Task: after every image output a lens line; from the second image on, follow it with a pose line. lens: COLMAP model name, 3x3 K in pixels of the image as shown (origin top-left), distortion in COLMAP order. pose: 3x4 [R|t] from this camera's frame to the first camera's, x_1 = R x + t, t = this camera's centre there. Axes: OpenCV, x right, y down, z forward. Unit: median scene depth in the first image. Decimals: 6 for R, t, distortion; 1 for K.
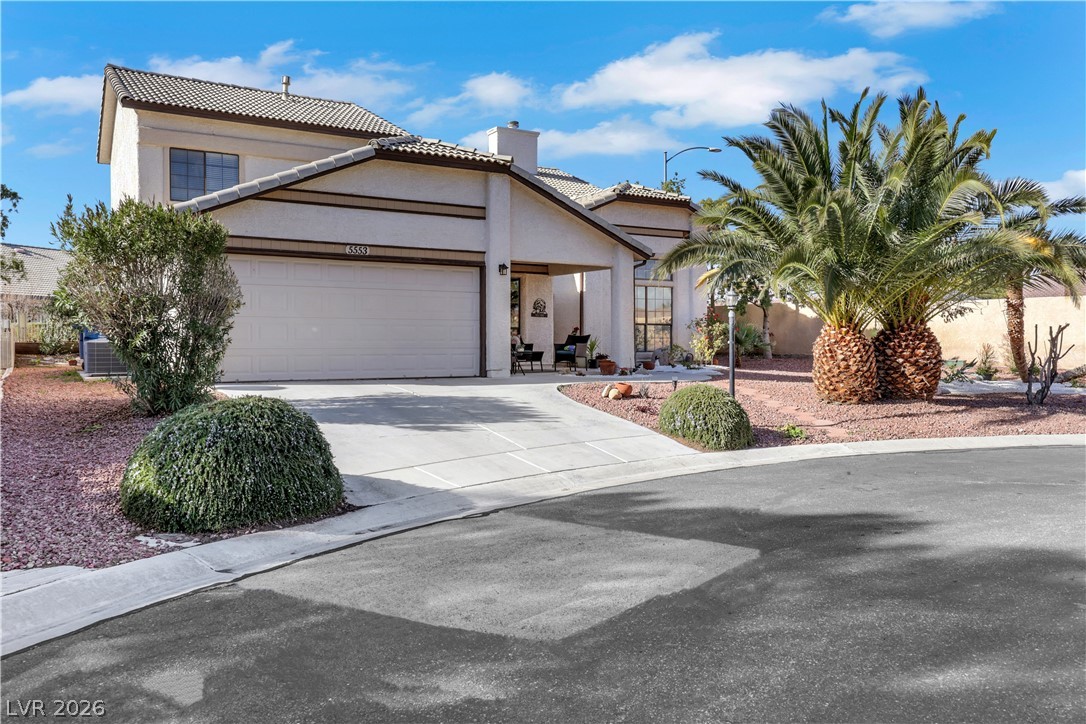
lens RADIAL K [[828.7, 0, 531.4], [0, 828.7, 365.5], [0, 0, 1]] dist [0.028946, -0.000432]
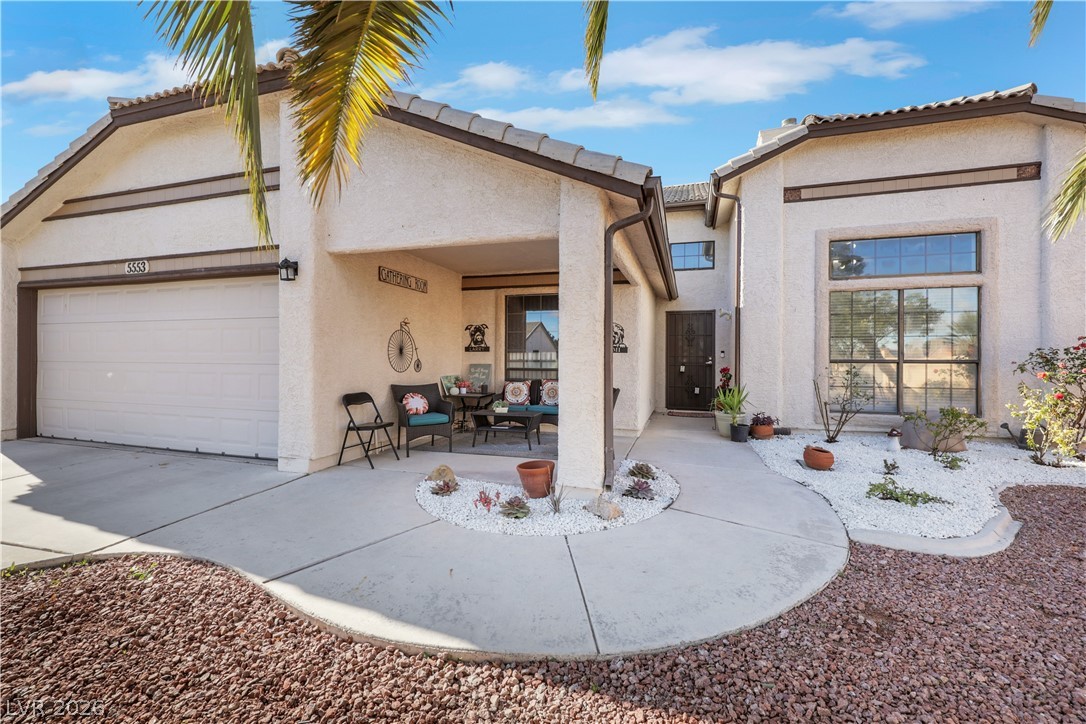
lens RADIAL K [[454.7, 0, 543.0], [0, 454.7, 362.0], [0, 0, 1]] dist [0.000813, 0.000066]
pose [[0.666935, 0.006635, -0.745087, 0.295321], [-0.026378, 0.999544, -0.014710, -0.057601], [0.744649, 0.029464, 0.666805, 0.939972]]
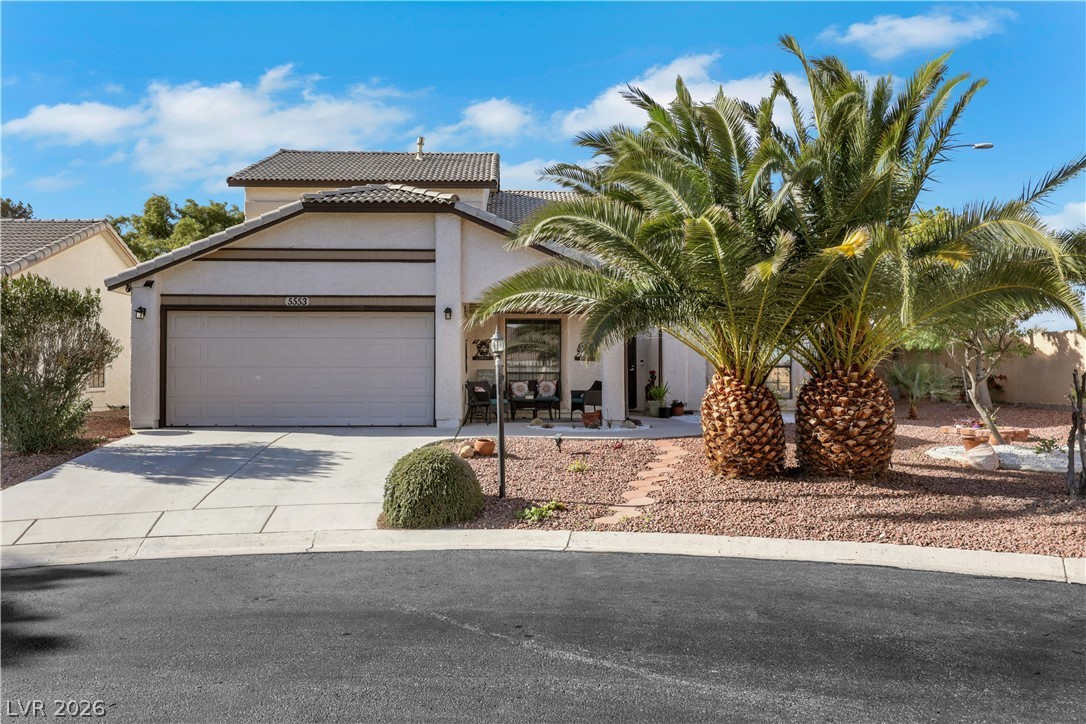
lens RADIAL K [[828.7, 0, 531.4], [0, 828.7, 365.5], [0, 0, 1]] dist [0.028946, -0.000432]
pose [[0.874592, -0.008652, -0.484783, 0.512526], [-0.013087, 0.999055, -0.041441, -0.018849], [0.484684, 0.042589, 0.873652, 0.226252]]
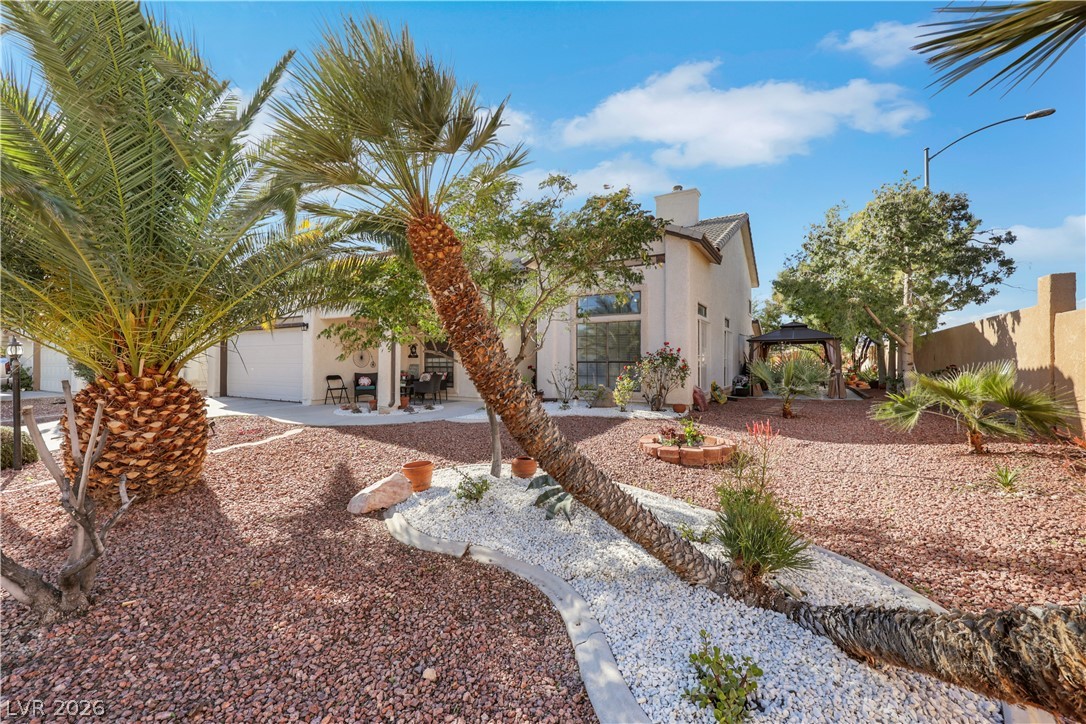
lens RADIAL K [[454.7, 0, 543.0], [0, 454.7, 362.0], [0, 0, 1]] dist [0.000813, 0.000066]
pose [[0.470939, -0.005116, -0.882151, 0.829544], [-0.029292, 0.999341, -0.021433, -0.053231], [0.881679, 0.035933, 0.470479, 1.007305]]
